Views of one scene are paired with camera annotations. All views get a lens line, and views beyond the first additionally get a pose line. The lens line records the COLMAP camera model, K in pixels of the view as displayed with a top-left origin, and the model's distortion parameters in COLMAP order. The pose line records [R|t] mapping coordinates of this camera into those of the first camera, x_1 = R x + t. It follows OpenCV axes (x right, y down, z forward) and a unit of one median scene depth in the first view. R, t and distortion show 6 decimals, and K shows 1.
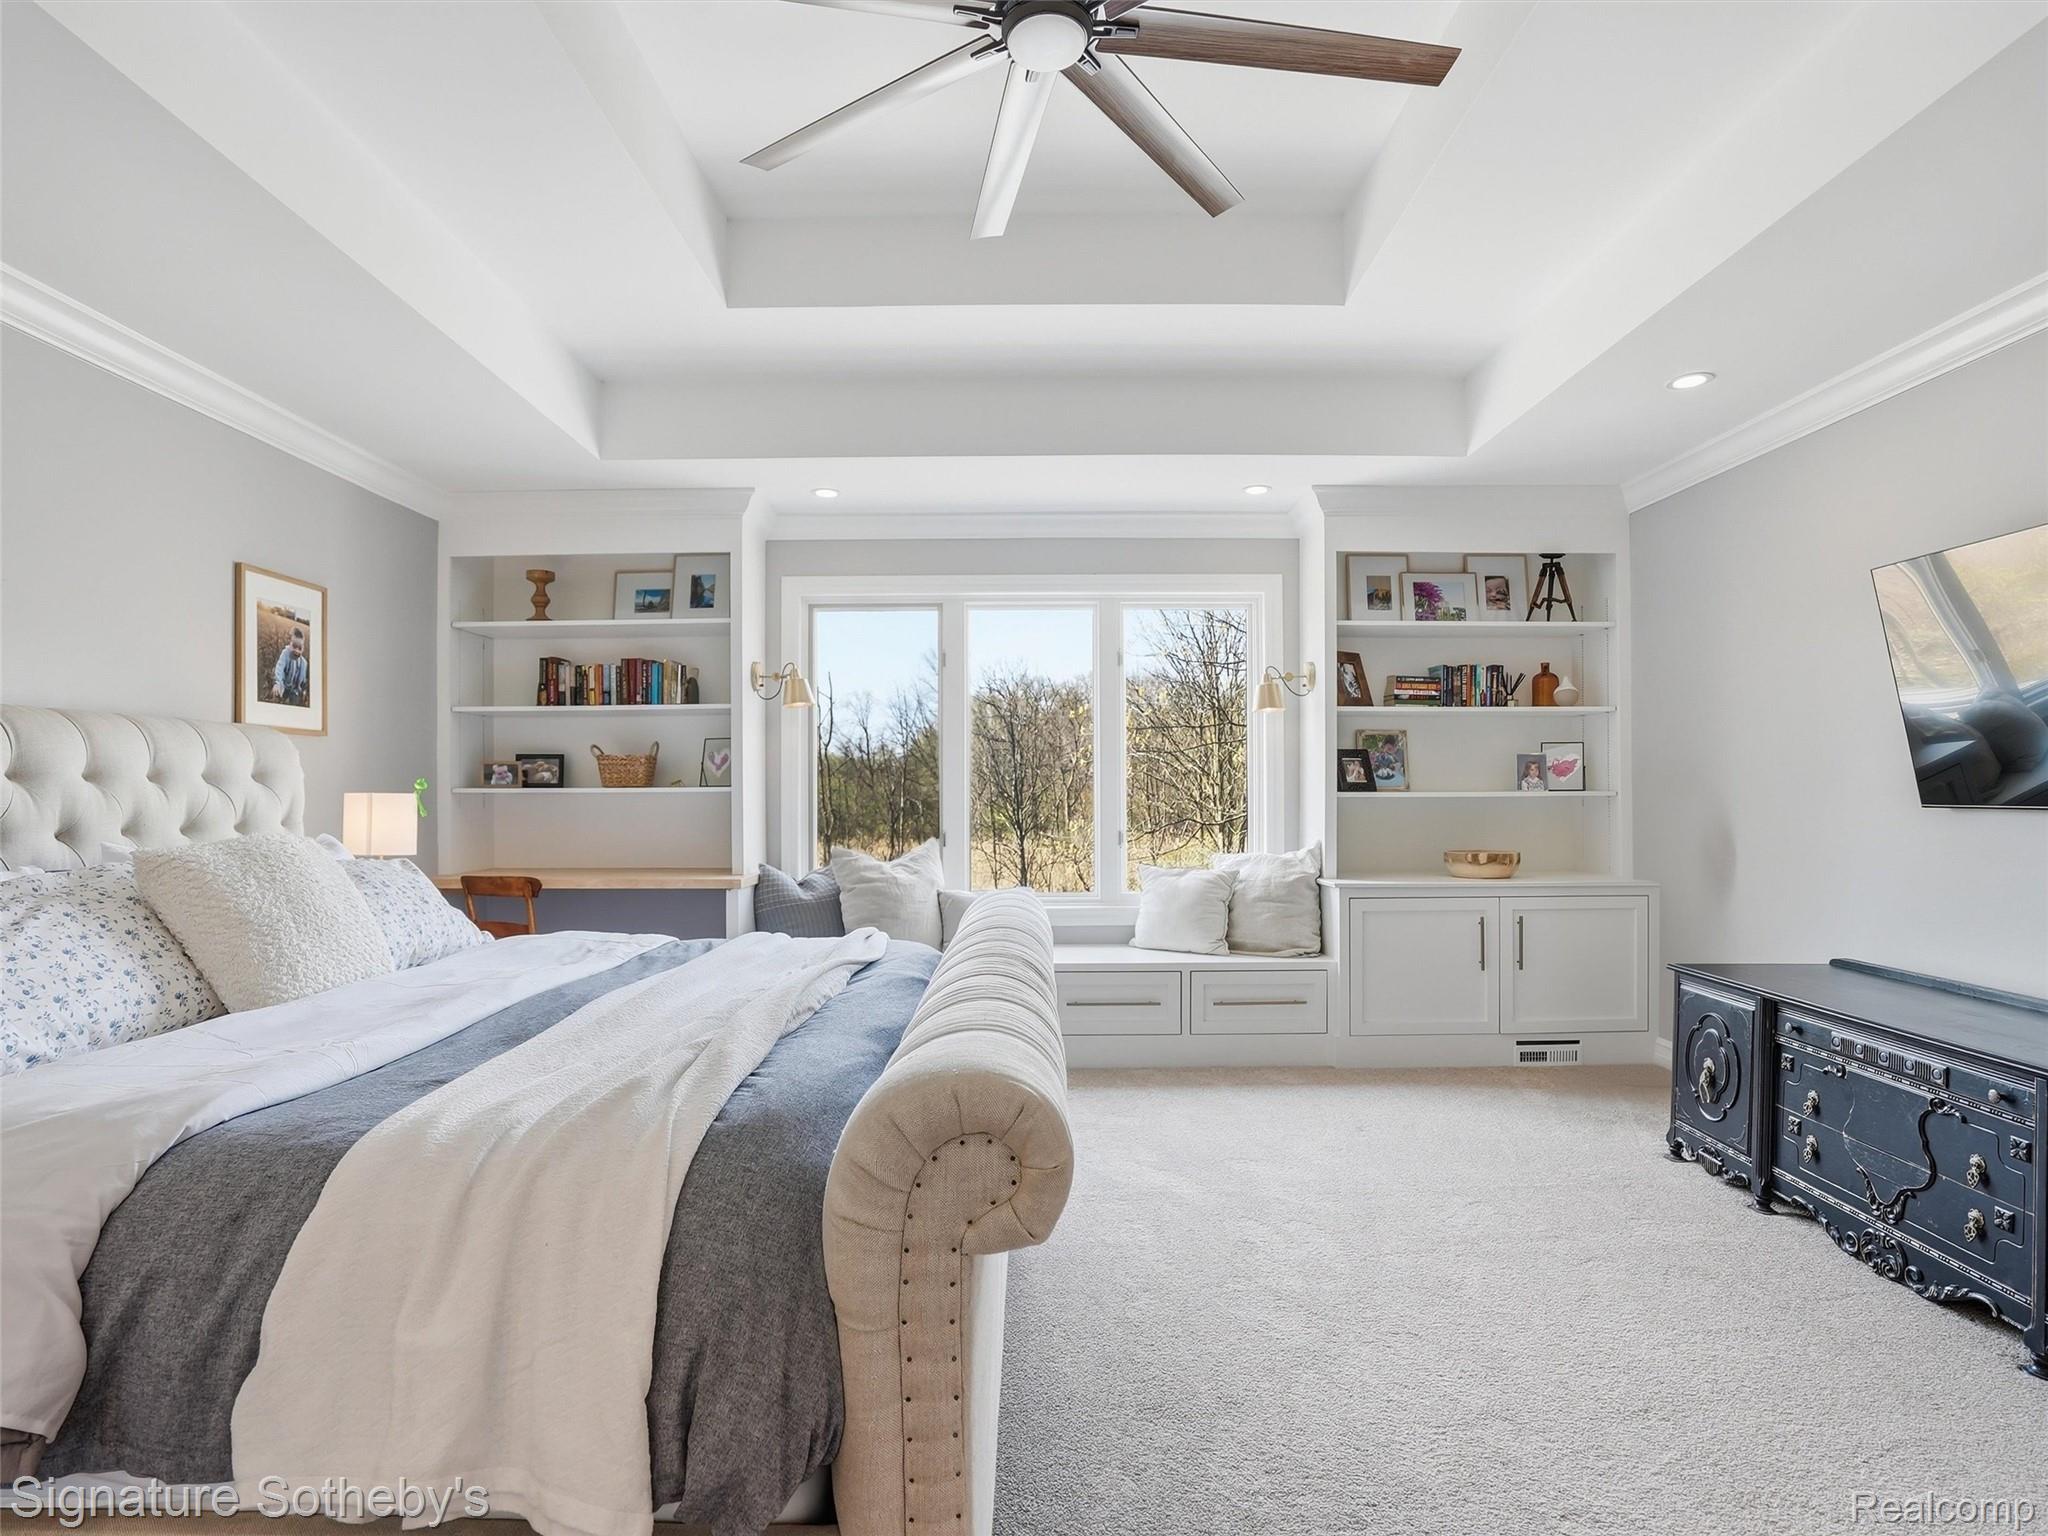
lens RADIAL K [[1078.5, 0, 996.7], [0, 1078.5, 778.4], [0, 0, 1]] dist [-0.054598, 0.025861]
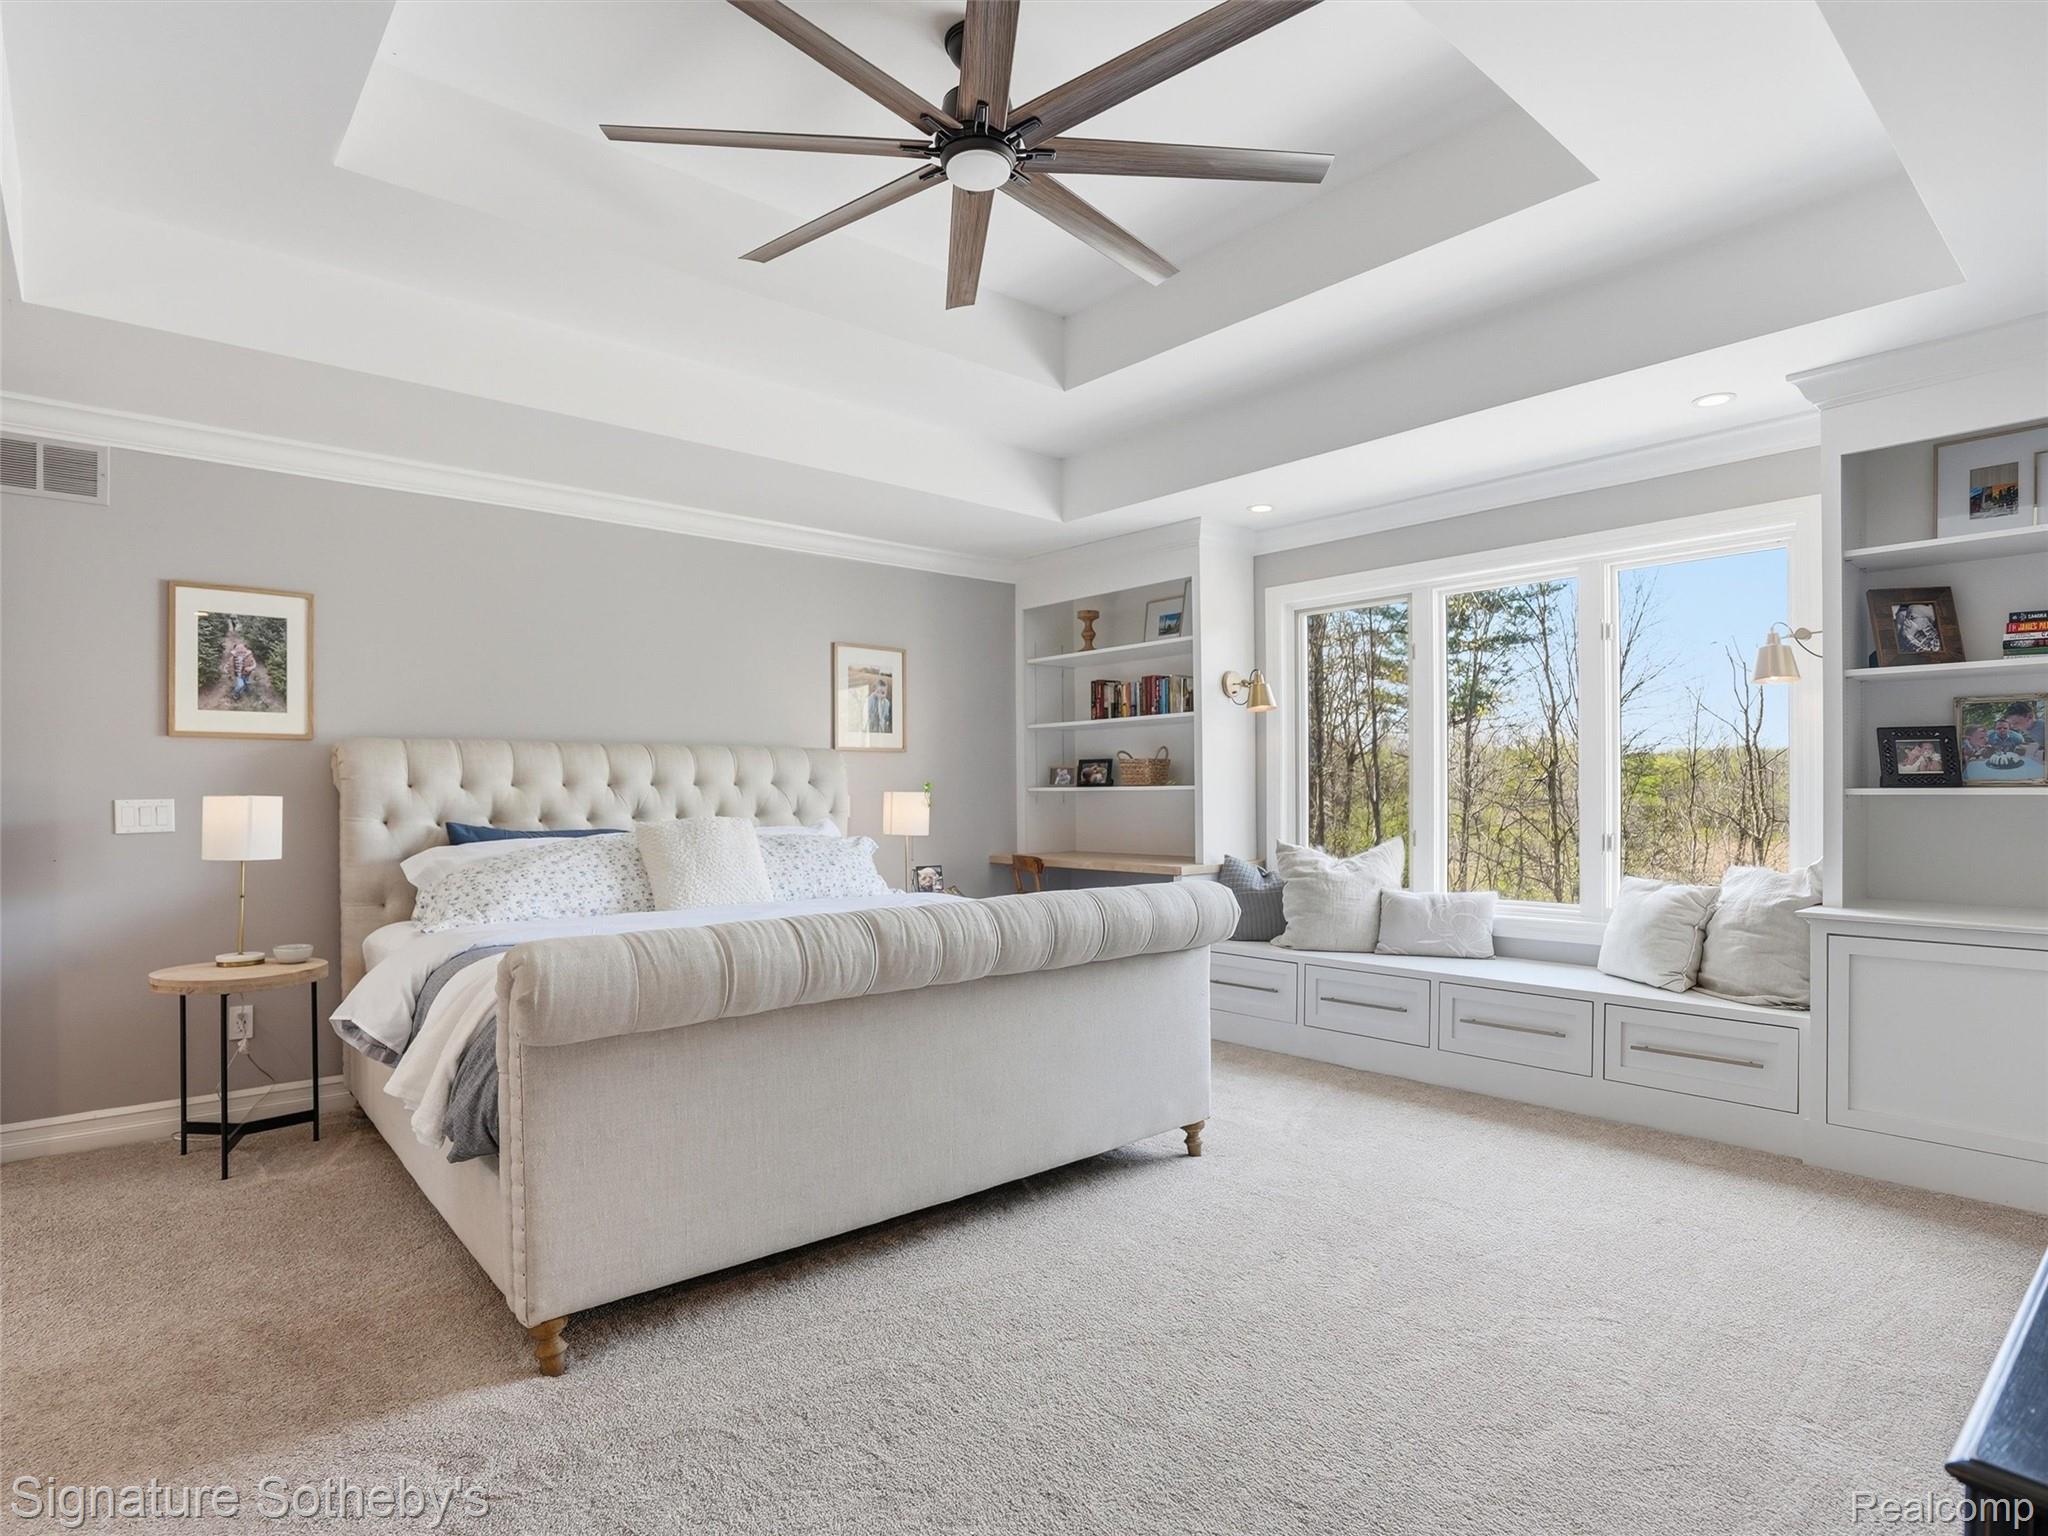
lens RADIAL K [[1078.5, 0, 996.7], [0, 1078.5, 778.4], [0, 0, 1]] dist [-0.054598, 0.025861]
pose [[0.663703, -0.009603, -0.747934, 0.442227], [0.012454, 0.999921, -0.001787, 0.000406], [0.747892, -0.008129, 0.663770, 0.094157]]
